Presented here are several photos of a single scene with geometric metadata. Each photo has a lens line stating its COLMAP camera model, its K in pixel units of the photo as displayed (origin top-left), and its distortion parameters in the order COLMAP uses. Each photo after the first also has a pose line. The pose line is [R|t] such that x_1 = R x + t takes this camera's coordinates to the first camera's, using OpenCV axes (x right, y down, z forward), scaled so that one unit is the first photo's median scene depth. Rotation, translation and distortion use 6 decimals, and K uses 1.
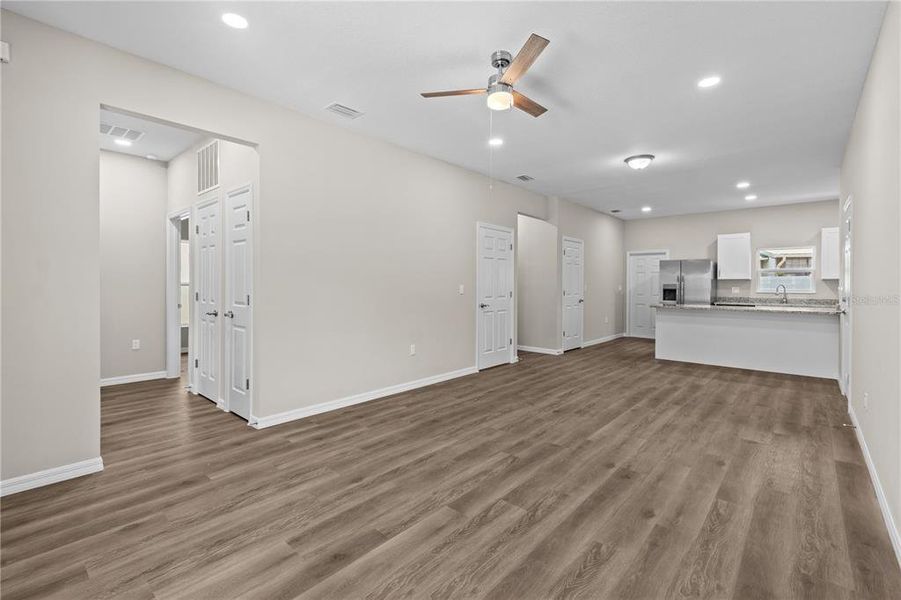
lens RADIAL K [[404.0, 0, 445.6], [0, 404.0, 283.6], [0, 0, 1]] dist [0.000796, -0.000168]
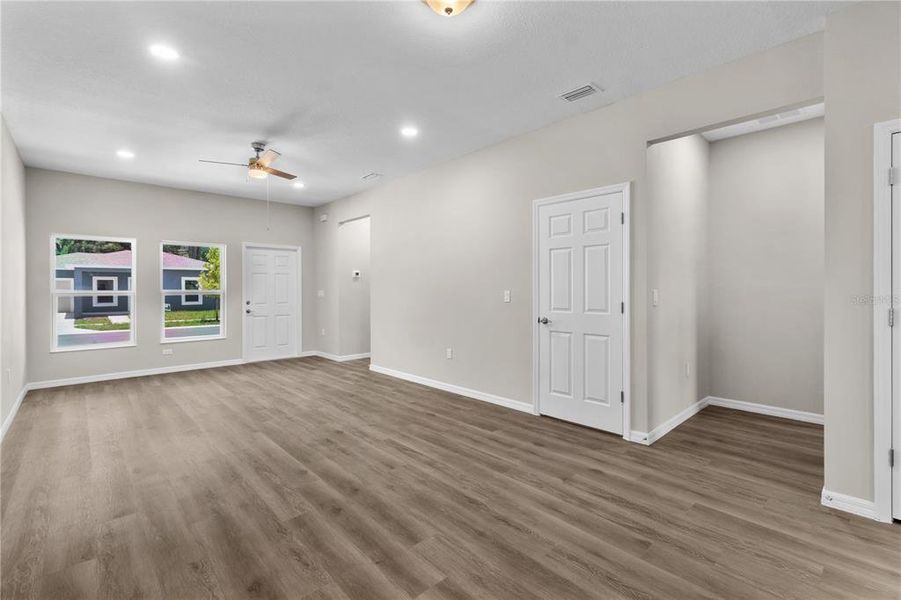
lens RADIAL K [[402.0, 0, 447.7], [0, 402.0, 292.2], [0, 0, 1]] dist [-0.000156, 0.000178]
pose [[-0.098701, 0.001711, -0.995116, 1.052606], [0.004122, 0.999991, 0.001311, 0.006812], [0.995109, -0.003972, -0.098707, 1.232275]]
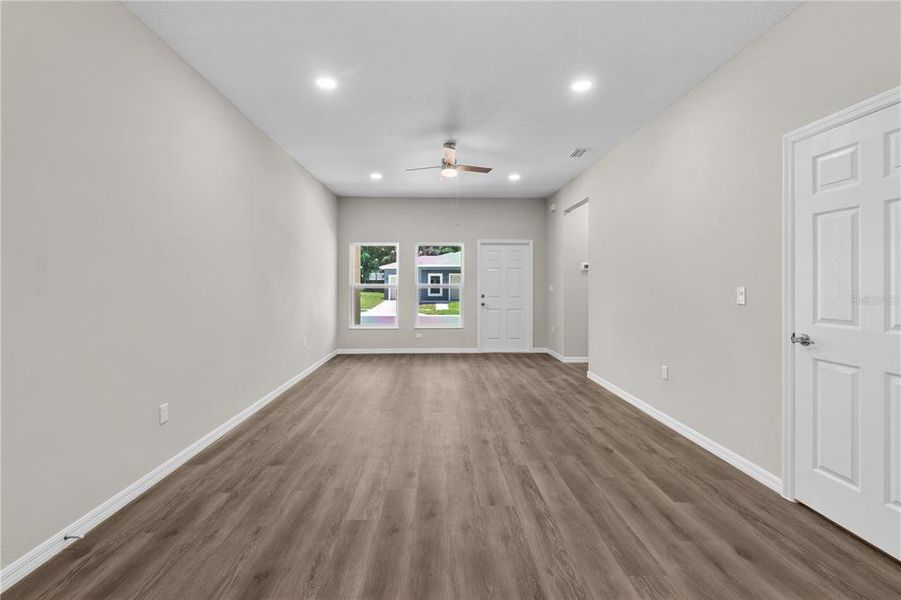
lens RADIAL K [[404.0, 0, 445.6], [0, 404.0, 283.6], [0, 0, 1]] dist [0.000796, -0.000168]
pose [[-0.727620, -0.006863, -0.685946, 0.824206], [-0.004008, 0.999975, -0.005754, 0.005483], [0.685969, -0.001437, -0.727630, 1.423804]]
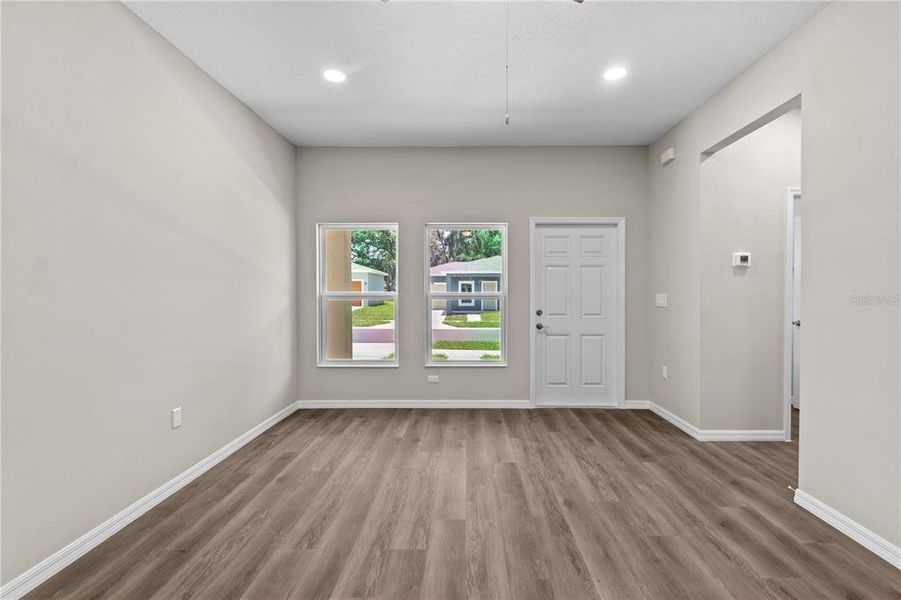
lens RADIAL K [[408.5, 0, 462.3], [0, 408.5, 294.8], [0, 0, 1]] dist [0.002475, 0.000245]
pose [[-0.753468, -0.001010, -0.657484, 0.351805], [-0.002088, 0.999997, 0.000857, 0.001713], [0.657482, 0.002019, -0.753468, 0.928472]]
